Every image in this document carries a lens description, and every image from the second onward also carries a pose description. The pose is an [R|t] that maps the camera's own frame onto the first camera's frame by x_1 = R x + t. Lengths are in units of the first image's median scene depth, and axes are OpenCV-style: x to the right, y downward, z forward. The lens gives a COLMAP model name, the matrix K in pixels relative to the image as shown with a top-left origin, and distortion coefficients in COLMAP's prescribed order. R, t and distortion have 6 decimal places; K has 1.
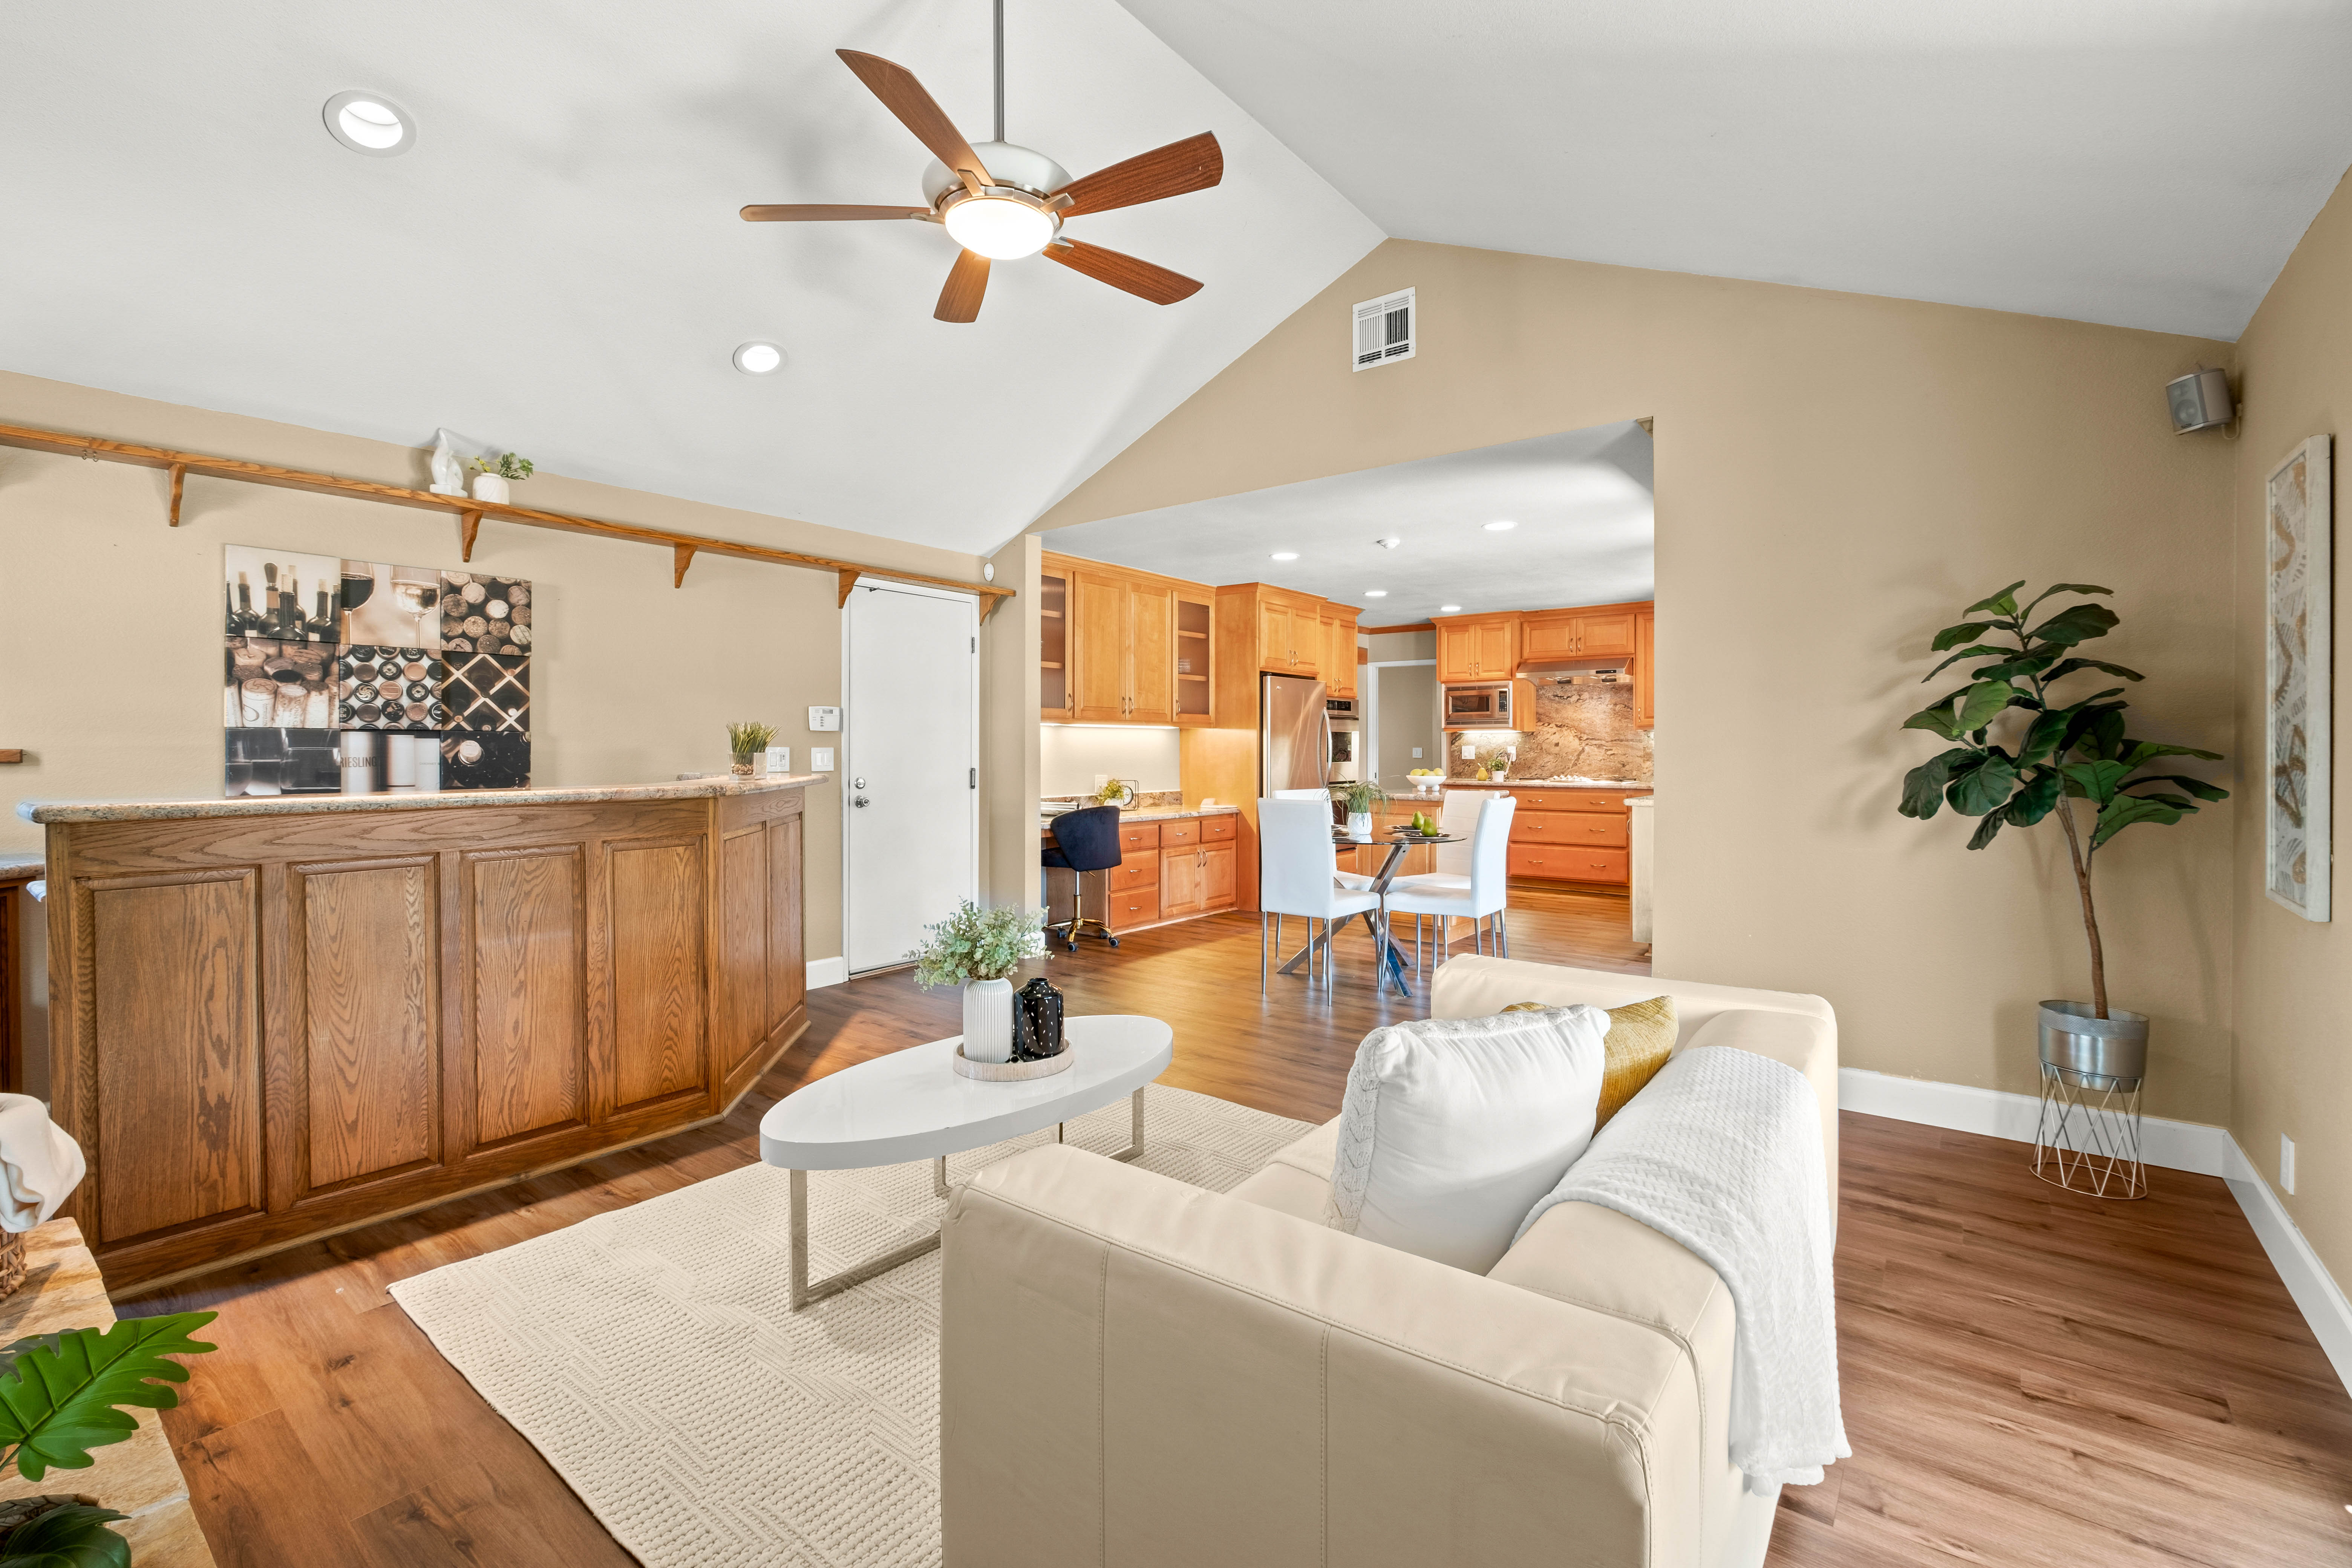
lens RADIAL K [[1022.1, 0, 1164.8], [0, 1022.1, 768.6], [0, 0, 1]] dist [-0.000554, -0.002709]
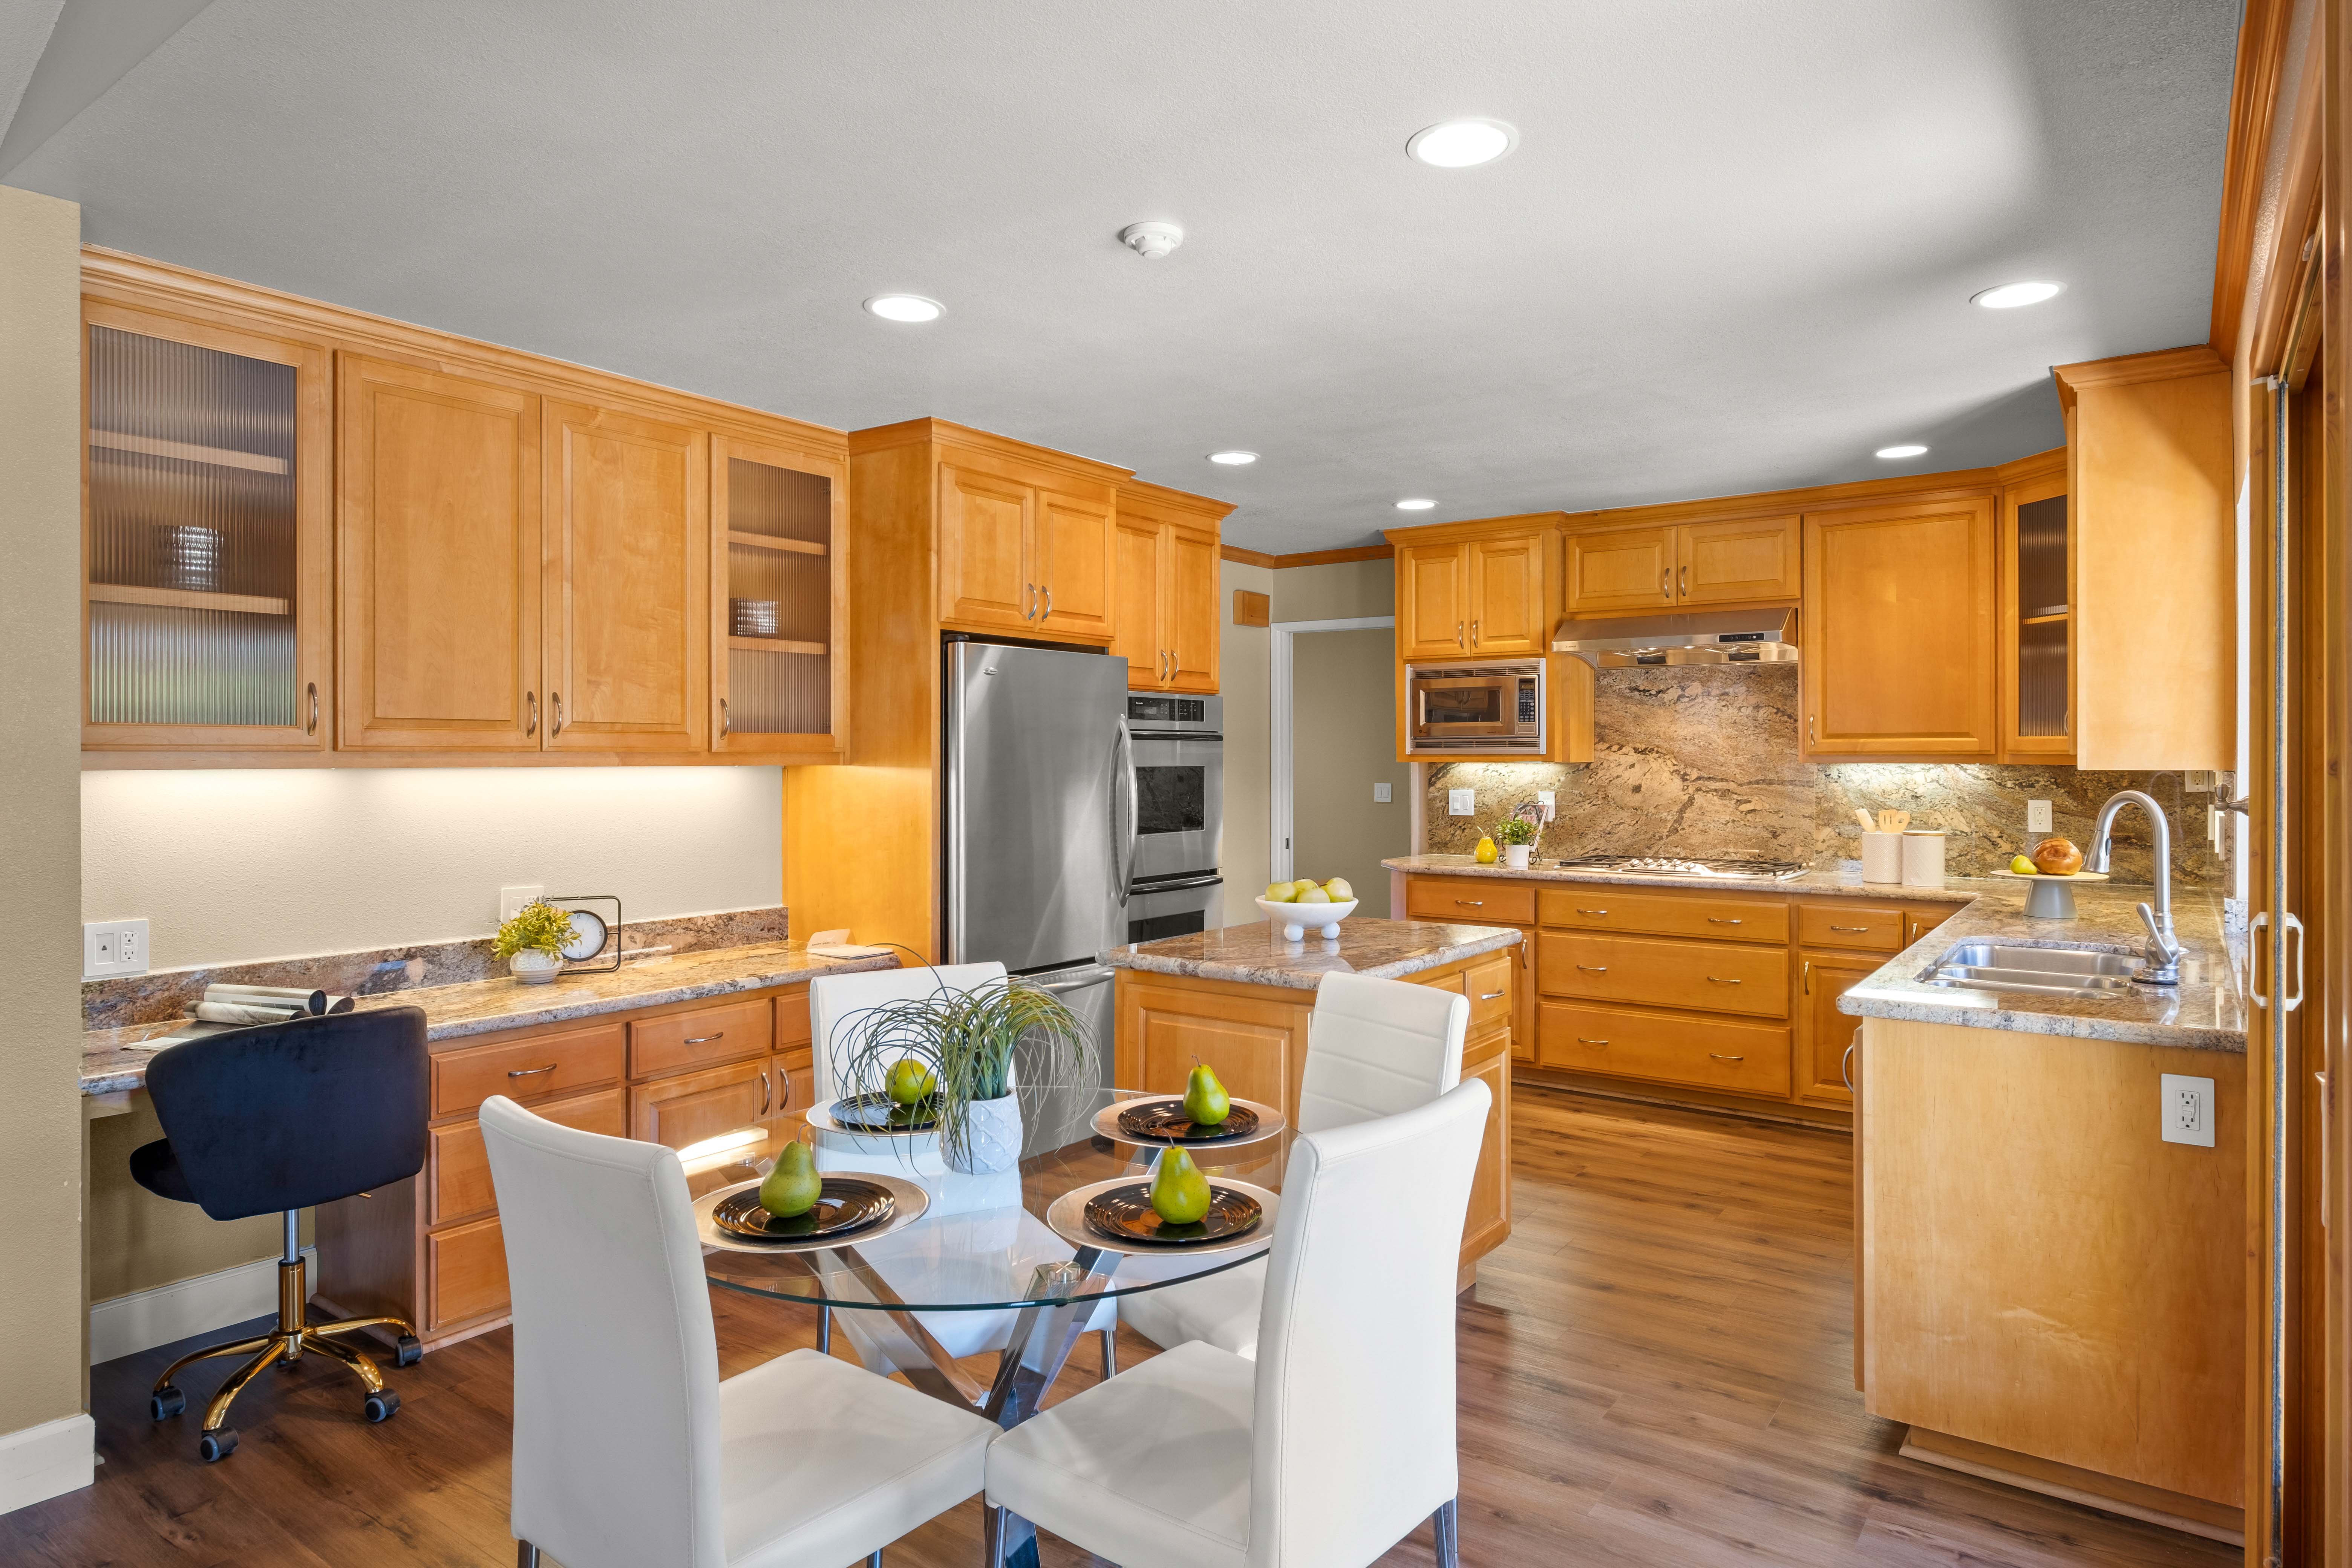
lens RADIAL K [[1351.3, 0, 1166.4], [0, 1351.3, 774.8], [0, 0, 1]] dist [-0.007580, -0.000656]
pose [[0.999409, -0.001306, 0.034351, 0.148029], [0.001520, 0.999980, -0.006214, -0.028782], [-0.034342, 0.006263, 0.999391, 0.392991]]
